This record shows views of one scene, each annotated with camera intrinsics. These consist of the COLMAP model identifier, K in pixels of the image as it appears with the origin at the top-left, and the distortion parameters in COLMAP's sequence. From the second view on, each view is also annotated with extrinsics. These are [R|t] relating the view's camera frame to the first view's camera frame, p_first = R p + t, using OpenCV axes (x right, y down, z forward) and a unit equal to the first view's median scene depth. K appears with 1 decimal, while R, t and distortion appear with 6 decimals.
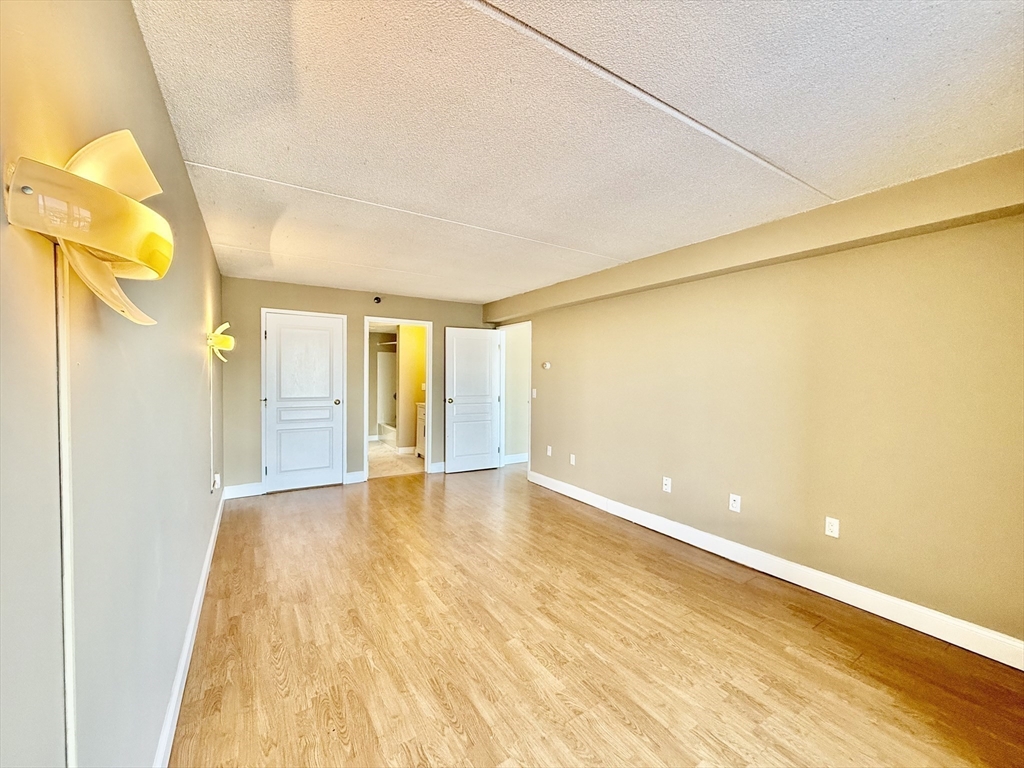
lens RADIAL K [[406.9, 0, 508.8], [0, 406.9, 383.7], [0, 0, 1]] dist [-0.001520, 0.000412]
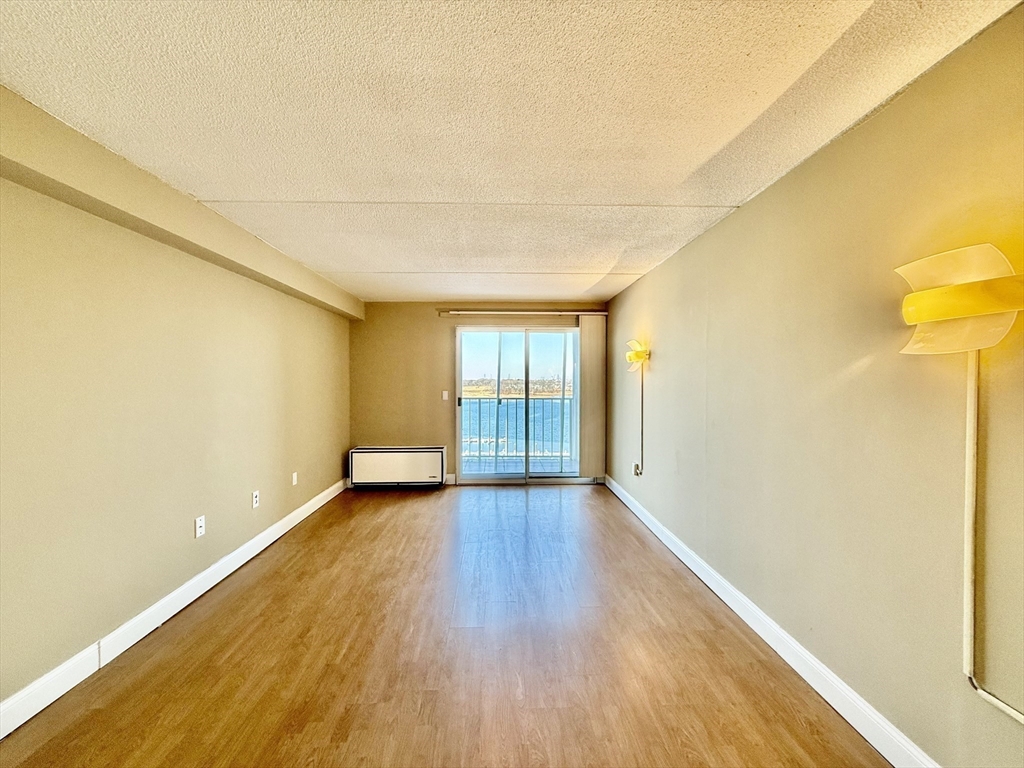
lens RADIAL K [[406.9, 0, 508.8], [0, 406.9, 383.7], [0, 0, 1]] dist [-0.001520, 0.000412]
pose [[-0.861321, -0.012913, 0.507897, -0.514160], [0.003644, 0.999494, 0.031592, -0.035488], [-0.508048, 0.029062, -0.860839, 1.483697]]
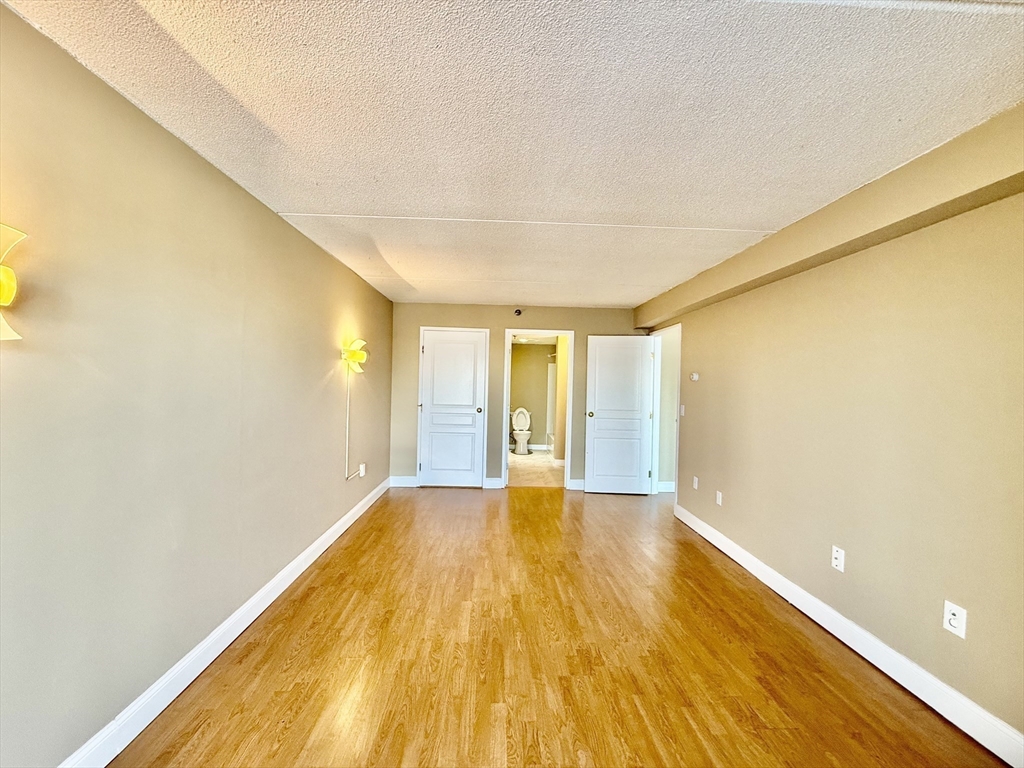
lens RADIAL K [[406.9, 0, 508.8], [0, 406.9, 383.7], [0, 0, 1]] dist [-0.001520, 0.000412]
pose [[0.861936, 0.012090, -0.506873, 0.287553], [-0.026862, 0.999400, -0.021842, -0.004625], [0.506305, 0.032443, 0.861744, 0.178149]]
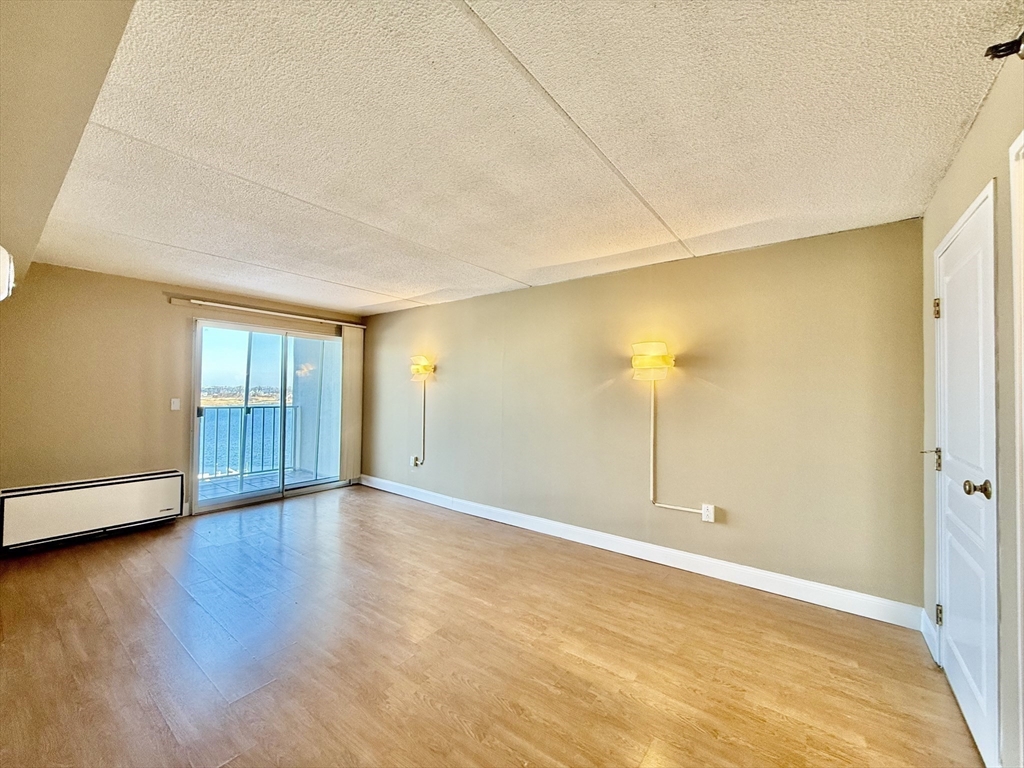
lens RADIAL K [[406.9, 0, 508.8], [0, 406.9, 383.7], [0, 0, 1]] dist [-0.001520, 0.000412]
pose [[-0.938067, -0.026667, -0.345427, -0.001731], [-0.027862, 0.999611, -0.001508, -0.030076], [0.345333, 0.008209, -0.938444, 1.774909]]
